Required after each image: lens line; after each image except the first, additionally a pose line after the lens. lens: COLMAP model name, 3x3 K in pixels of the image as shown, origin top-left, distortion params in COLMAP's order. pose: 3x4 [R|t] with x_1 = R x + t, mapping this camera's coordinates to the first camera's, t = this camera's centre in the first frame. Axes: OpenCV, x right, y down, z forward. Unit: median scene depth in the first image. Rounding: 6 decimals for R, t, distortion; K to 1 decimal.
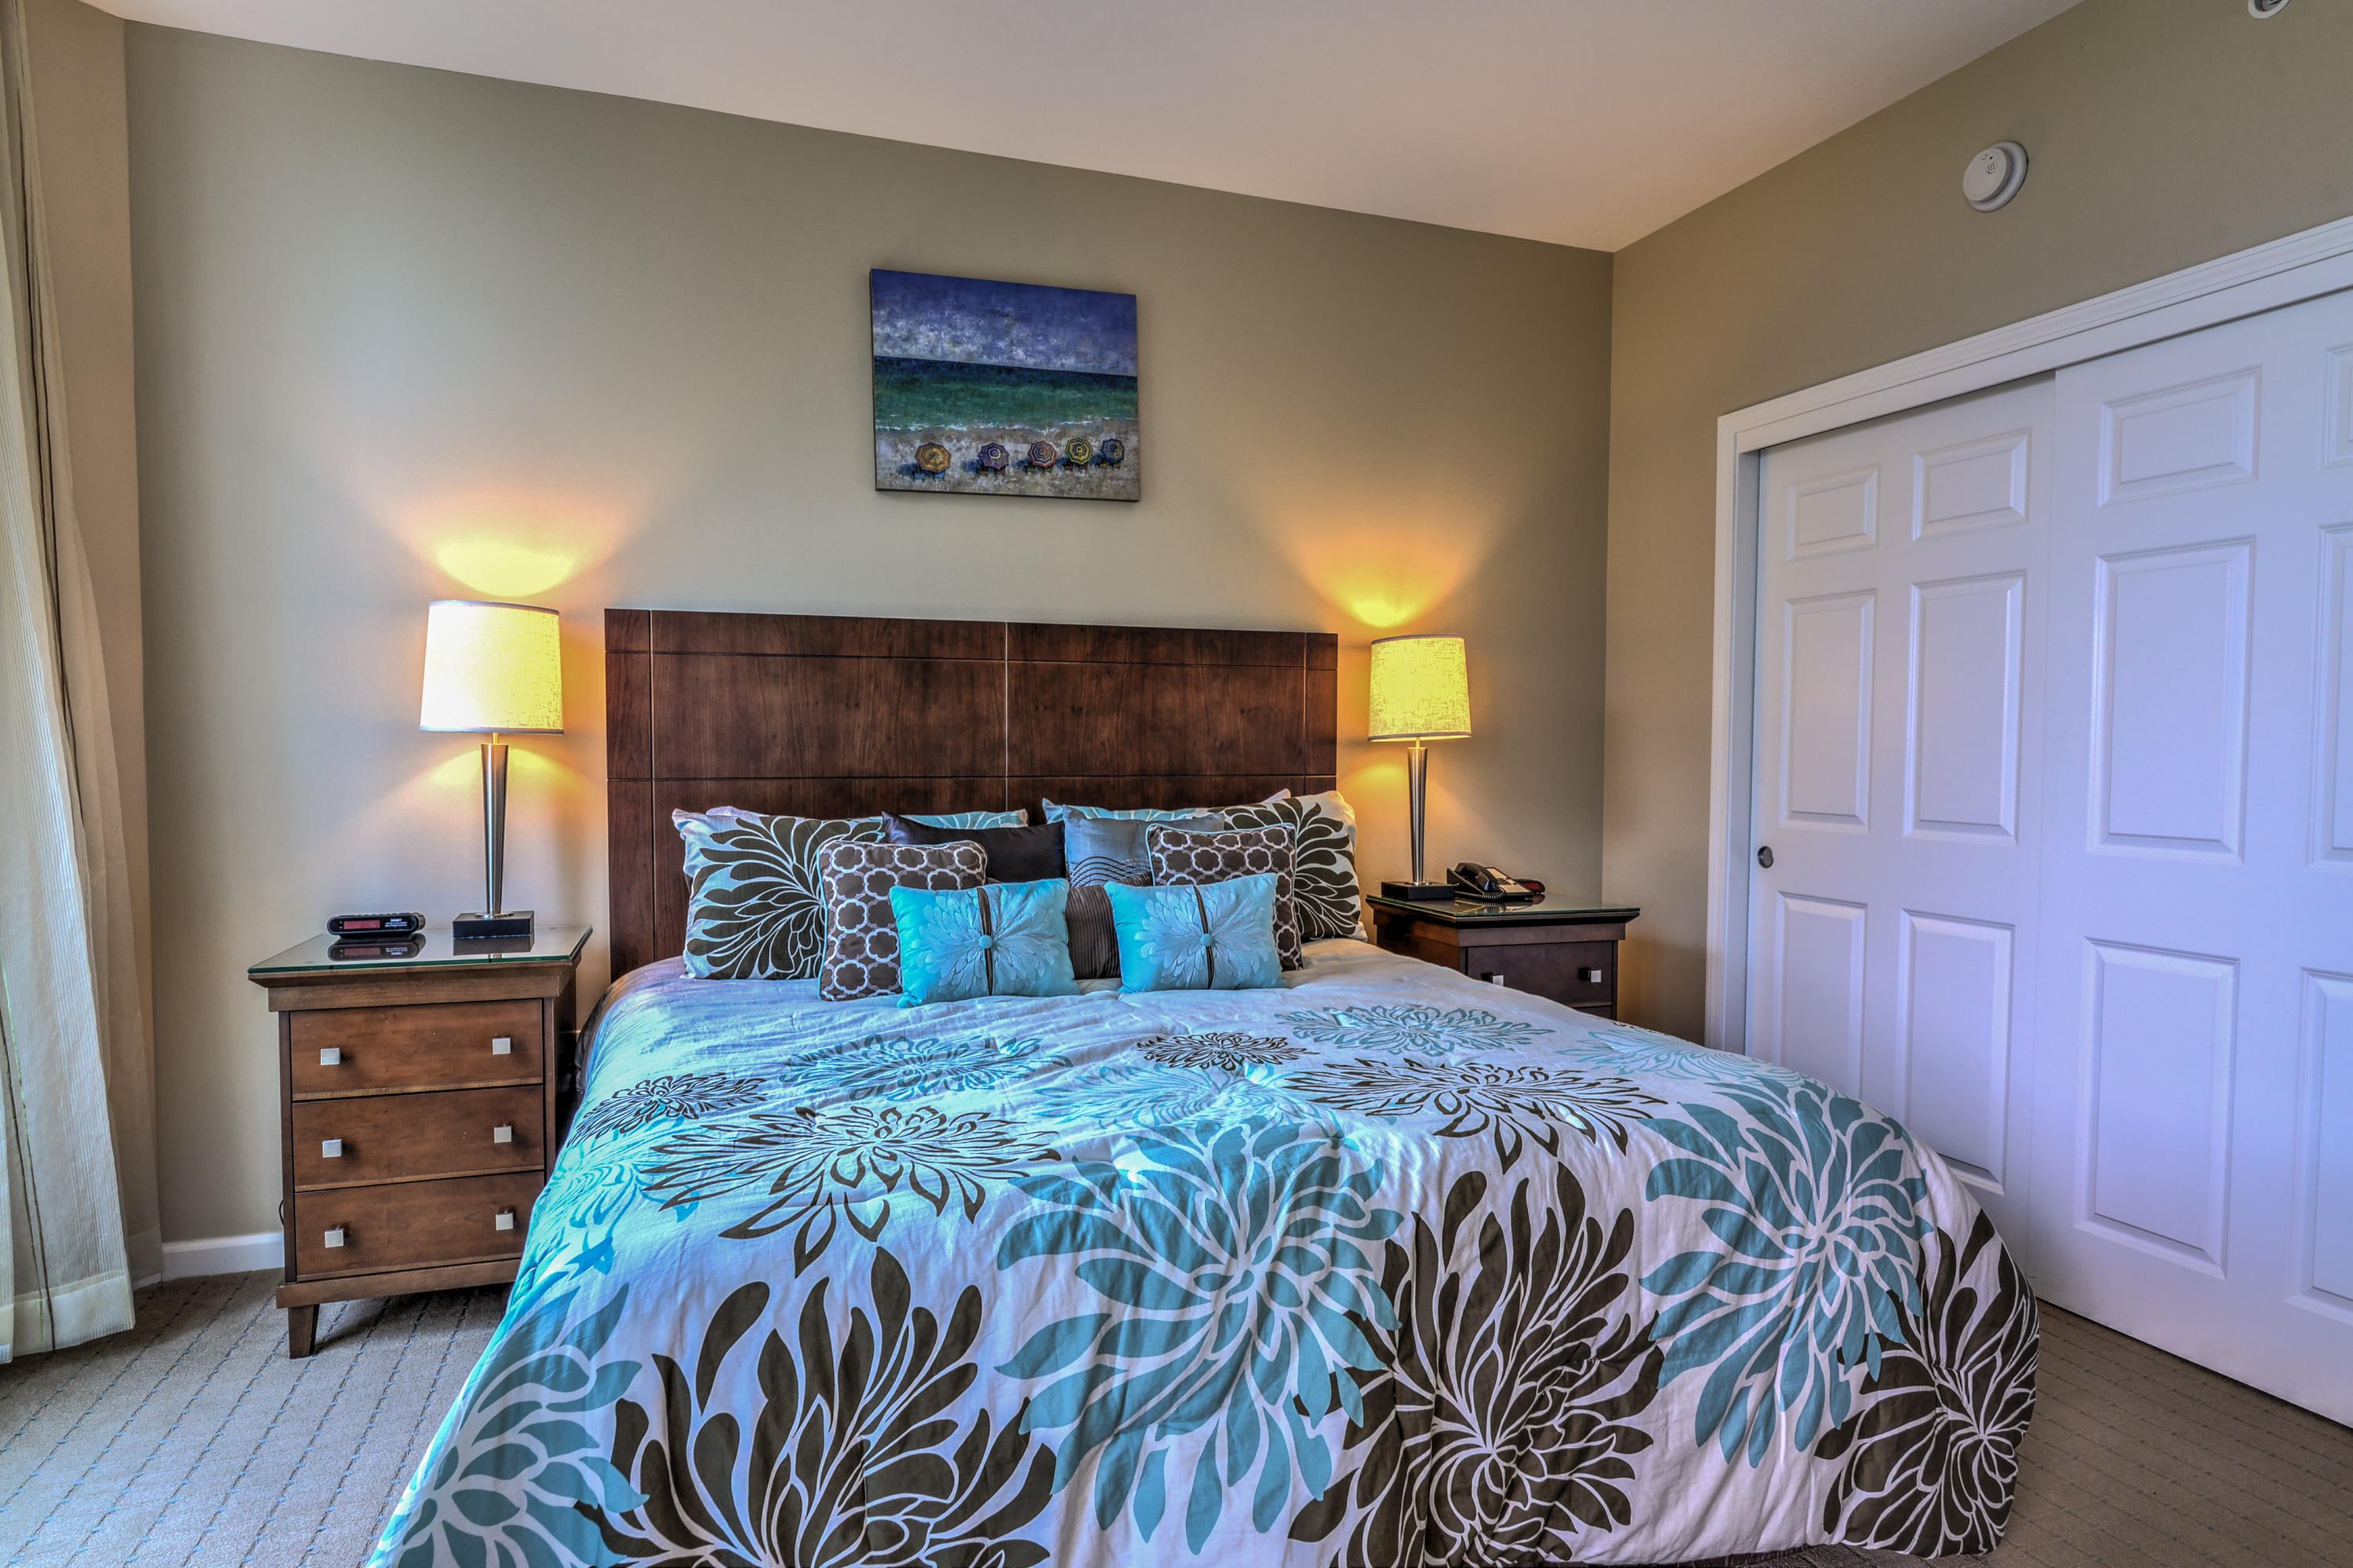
lens RADIAL K [[1355.6, 0, 1173.1], [0, 1355.6, 781.0], [0, 0, 1]] dist [0.003504, -0.001643]
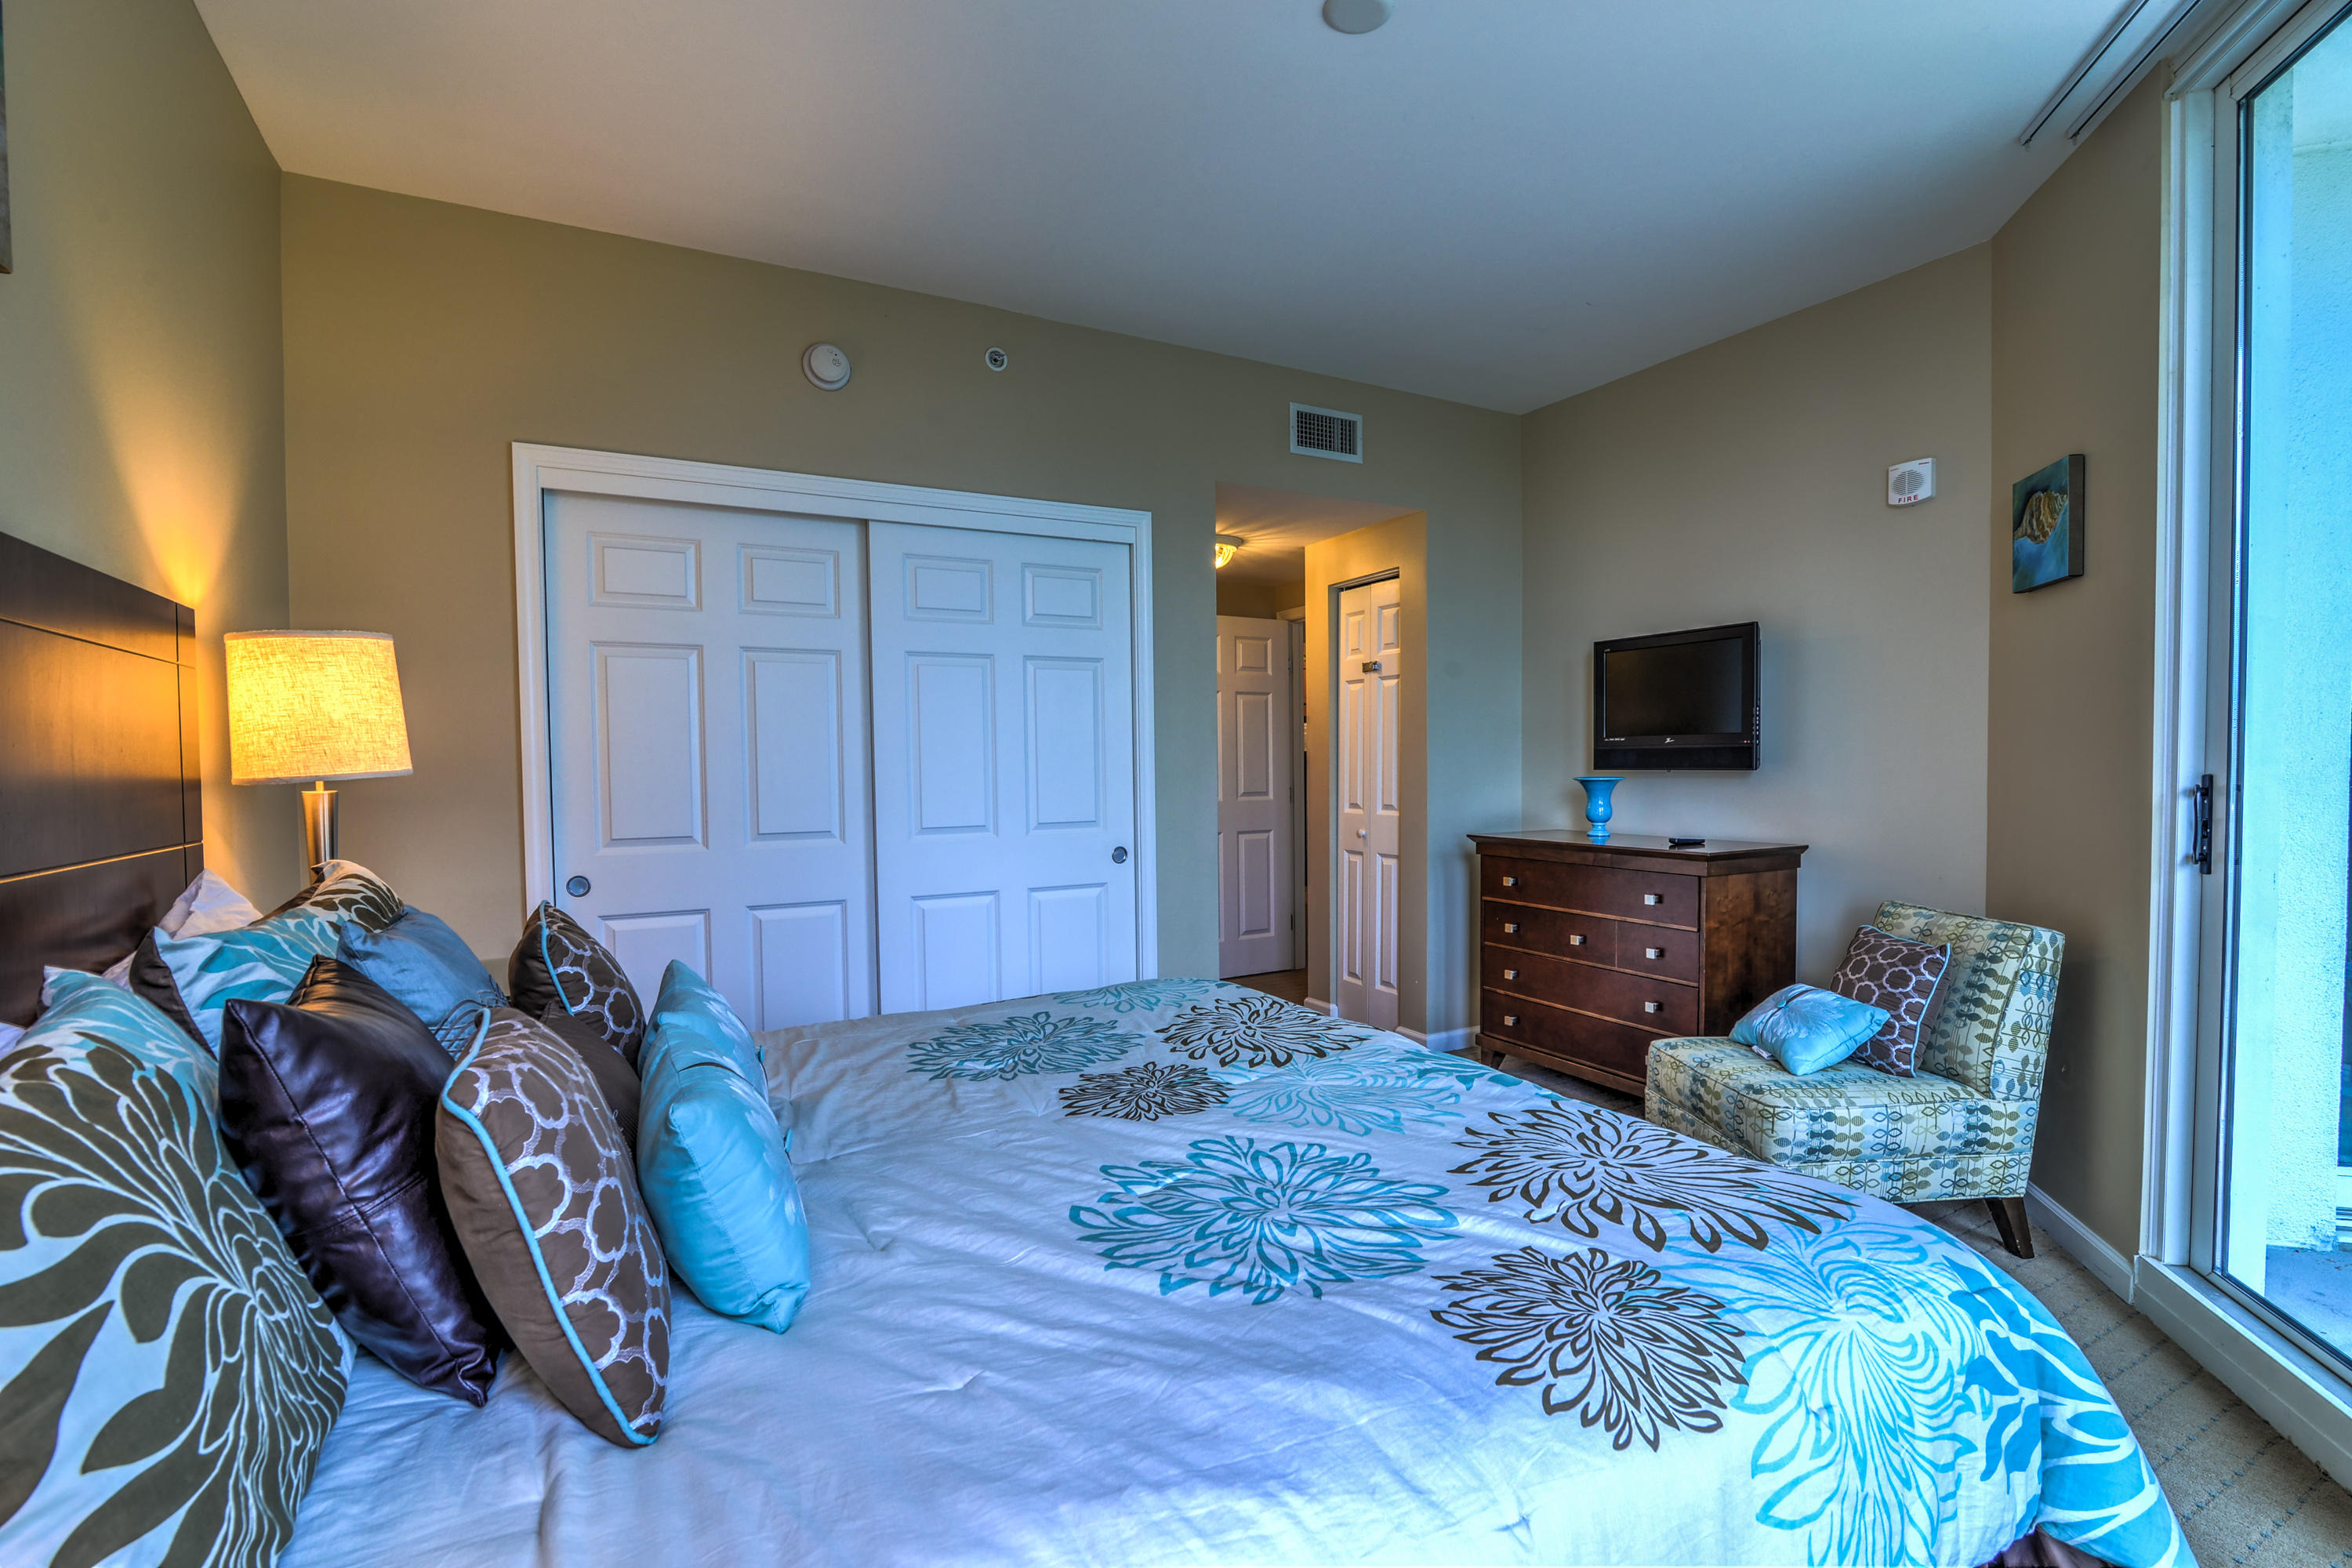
lens RADIAL K [[1075.3, 0, 1177.1], [0, 1075.3, 786.5], [0, 0, 1]] dist [-0.020075, 0.001522]
pose [[-0.173964, -0.024743, 0.984441, -0.521696], [0.029629, 0.999100, 0.030348, -0.033439], [-0.984306, 0.034448, -0.173075, 0.779387]]
